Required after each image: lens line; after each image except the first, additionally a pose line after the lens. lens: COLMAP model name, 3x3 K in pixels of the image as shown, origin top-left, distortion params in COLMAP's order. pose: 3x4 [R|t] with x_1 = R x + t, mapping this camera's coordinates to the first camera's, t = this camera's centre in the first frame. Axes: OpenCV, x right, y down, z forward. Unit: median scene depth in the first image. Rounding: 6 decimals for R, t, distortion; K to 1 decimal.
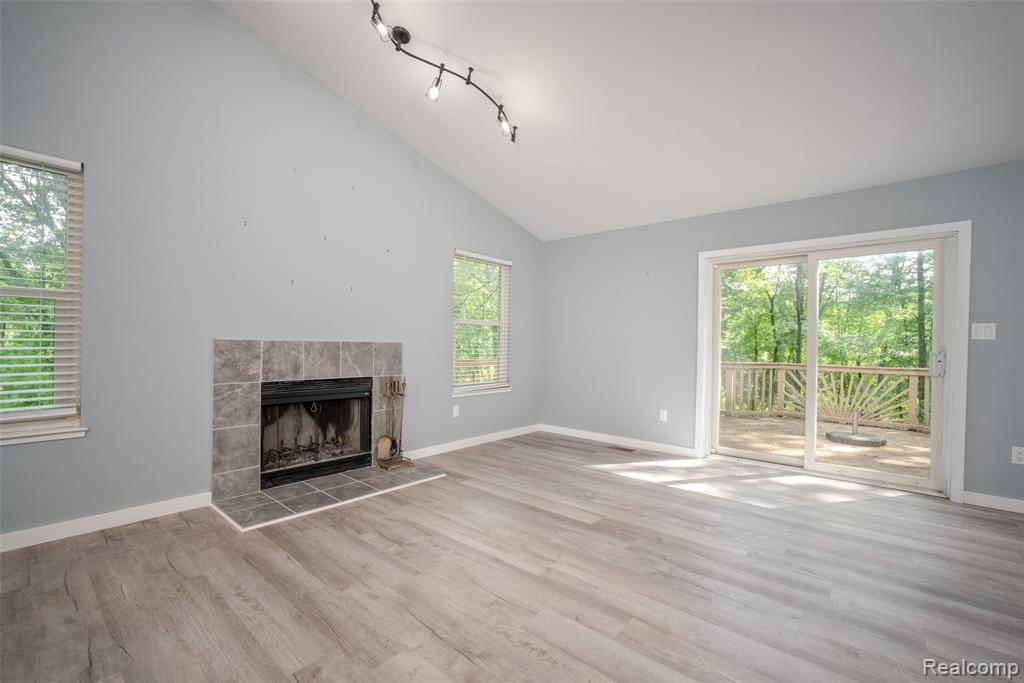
lens RADIAL K [[437.7, 0, 511.5], [0, 437.7, 344.4], [0, 0, 1]] dist [-0.021219, 0.002470]
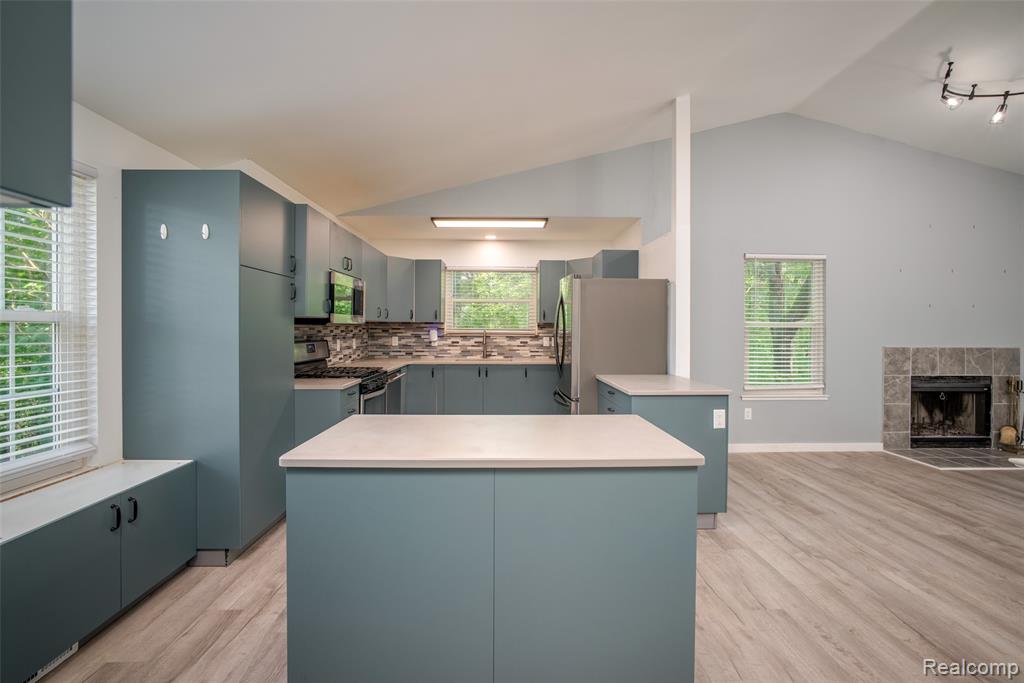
lens RADIAL K [[431.4, 0, 509.4], [0, 431.4, 332.4], [0, 0, 1]] dist [-0.030677, 0.010904]
pose [[0.666776, -0.008261, -0.745212, -0.410828], [0.005890, 0.999966, -0.005814, -0.060310], [0.745235, -0.000513, 0.666802, -0.984389]]
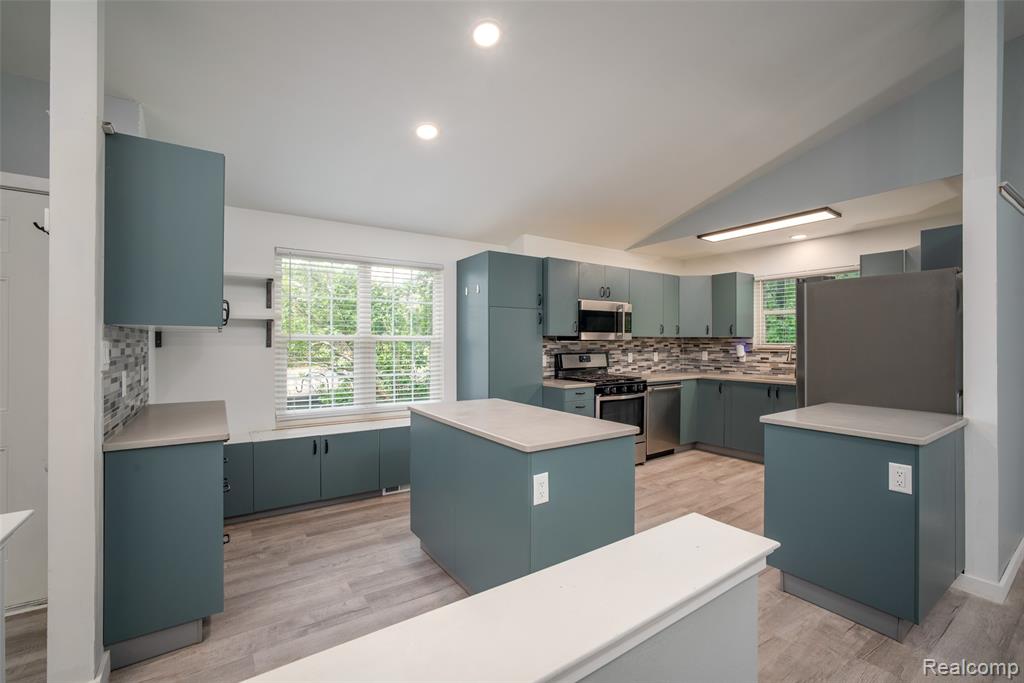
lens RADIAL K [[431.4, 0, 515.3], [0, 431.4, 344.0], [0, 0, 1]] dist [-0.030677, 0.010904]
pose [[-0.262686, -0.013531, -0.964786, -0.077699], [-0.007820, 0.999899, -0.011894, -0.059169], [0.964850, 0.004420, -0.262766, -0.442469]]
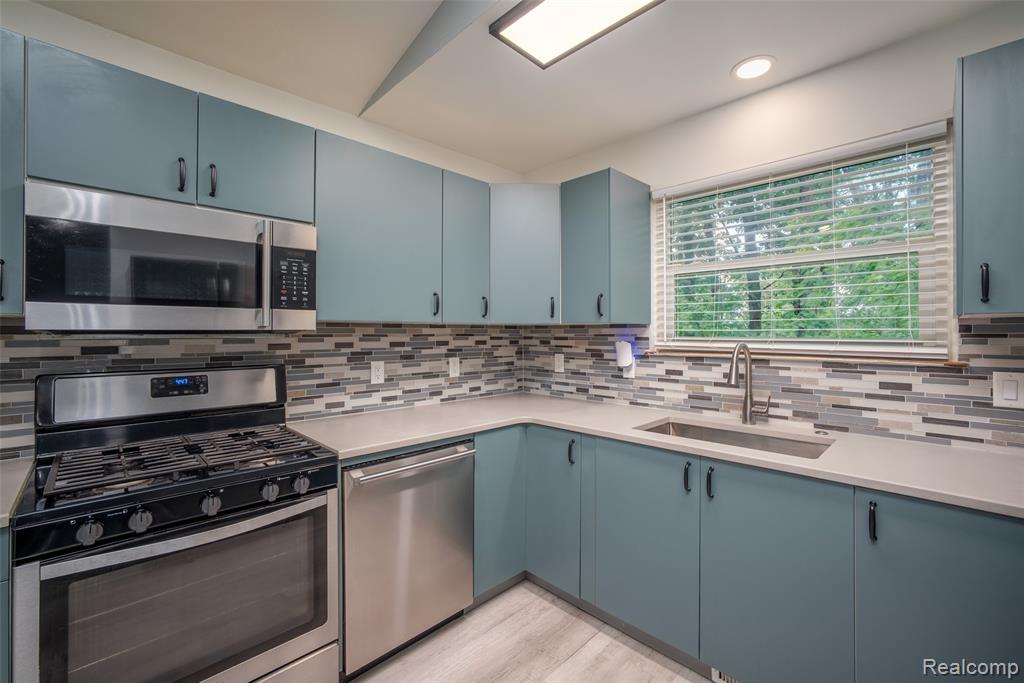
lens RADIAL K [[437.7, 0, 517.9], [0, 437.7, 332.8], [0, 0, 1]] dist [-0.021219, 0.002470]
pose [[-0.074231, -0.018861, -0.997063, -1.150283], [-0.003228, 0.999820, -0.018673, -0.082493], [0.997236, 0.001832, -0.074278, -0.159880]]
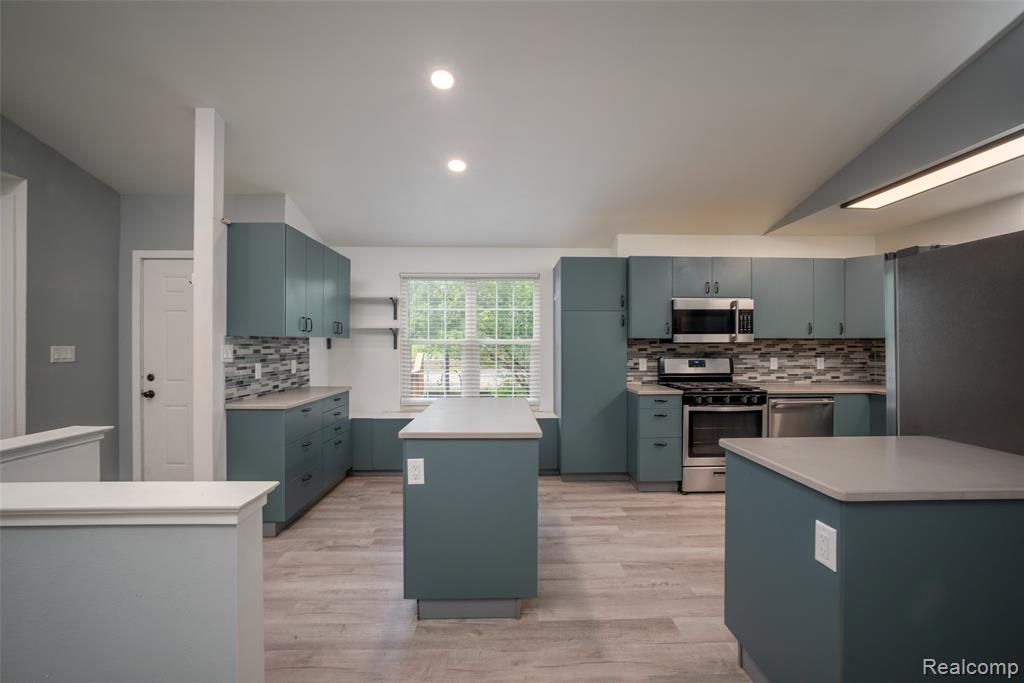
lens RADIAL K [[431.4, 0, 514.6], [0, 431.4, 343.9], [0, 0, 1]] dist [-0.030677, 0.010904]
pose [[-0.738516, -0.015751, -0.674052, -0.283773], [-0.013540, 0.999872, -0.008530, -0.069753], [0.674100, 0.002828, -0.738635, 0.013939]]
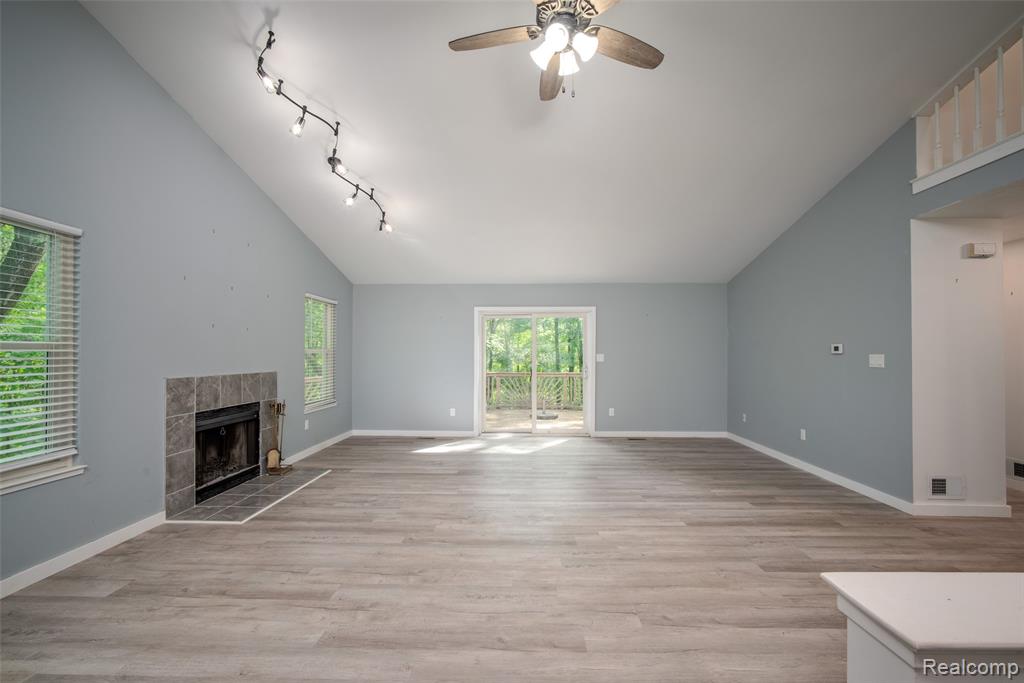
lens RADIAL K [[431.4, 0, 514.9], [0, 431.4, 349.9], [0, 0, 1]] dist [-0.030677, 0.010904]
pose [[0.773046, -0.007207, 0.634309, -0.634056], [0.011497, 0.999930, -0.002650, -0.069070], [-0.634246, 0.009341, 0.773075, -0.432311]]
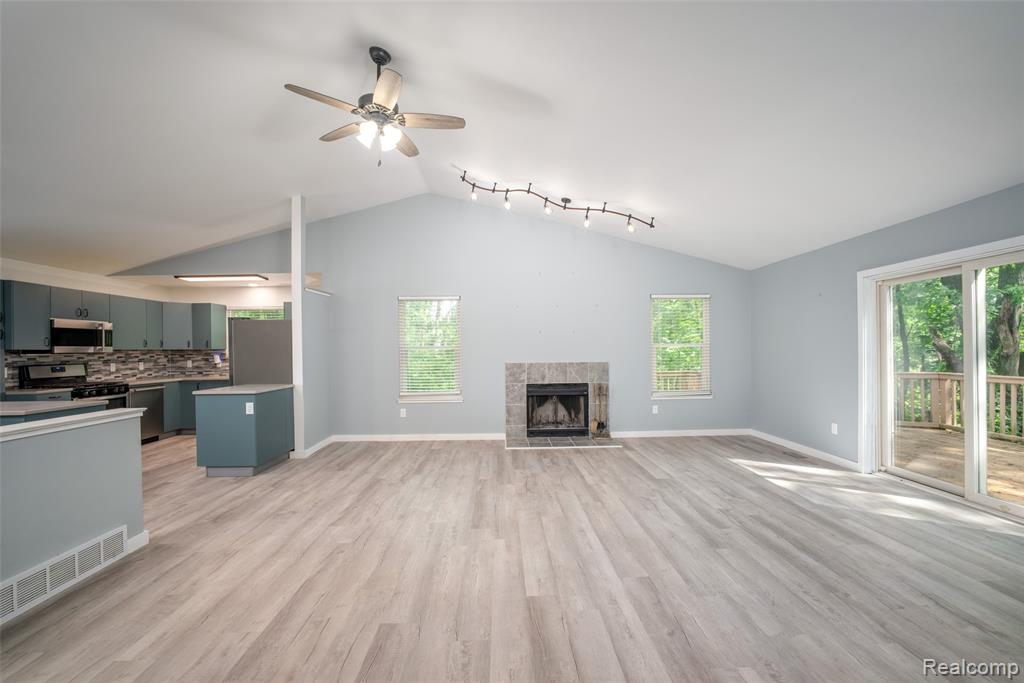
lens RADIAL K [[431.4, 0, 512.6], [0, 431.4, 351.1], [0, 0, 1]] dist [-0.030677, 0.010904]
pose [[0.668139, -0.022335, -0.743701, 0.871574], [0.020892, 0.999718, -0.011255, -0.042986], [0.743743, -0.008017, 0.668417, -0.382887]]
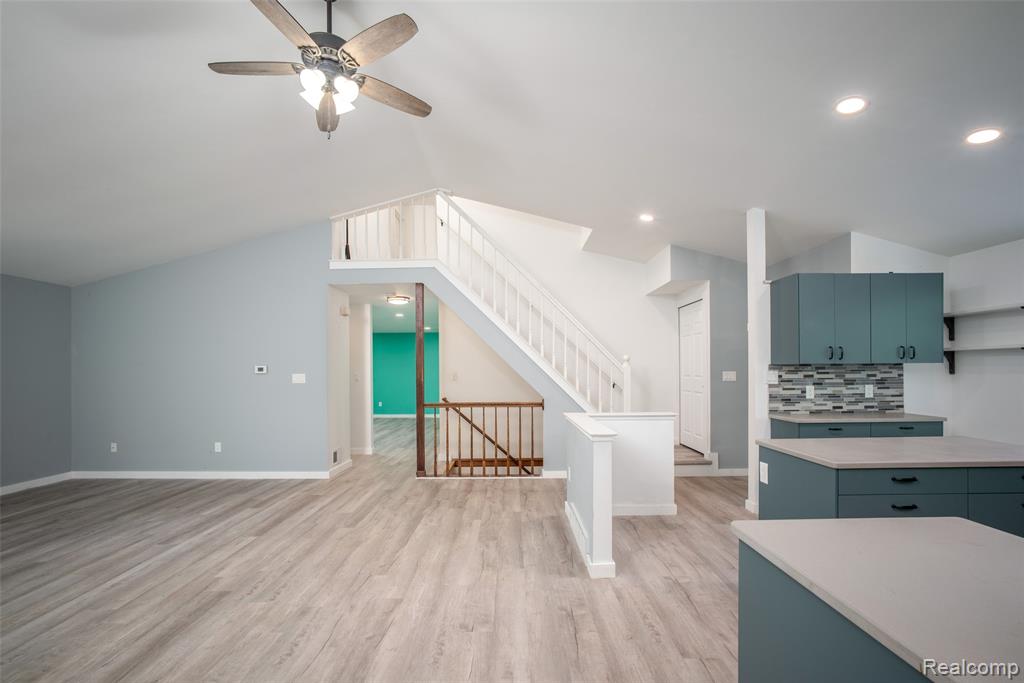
lens RADIAL K [[431.4, 0, 514.3], [0, 431.4, 382.4], [0, 0, 1]] dist [-0.030677, 0.010904]
pose [[-0.655253, -0.029156, 0.754847, -0.908541], [-0.001002, 0.999288, 0.037728, -0.080484], [-0.755409, 0.023965, -0.654815, 0.322049]]
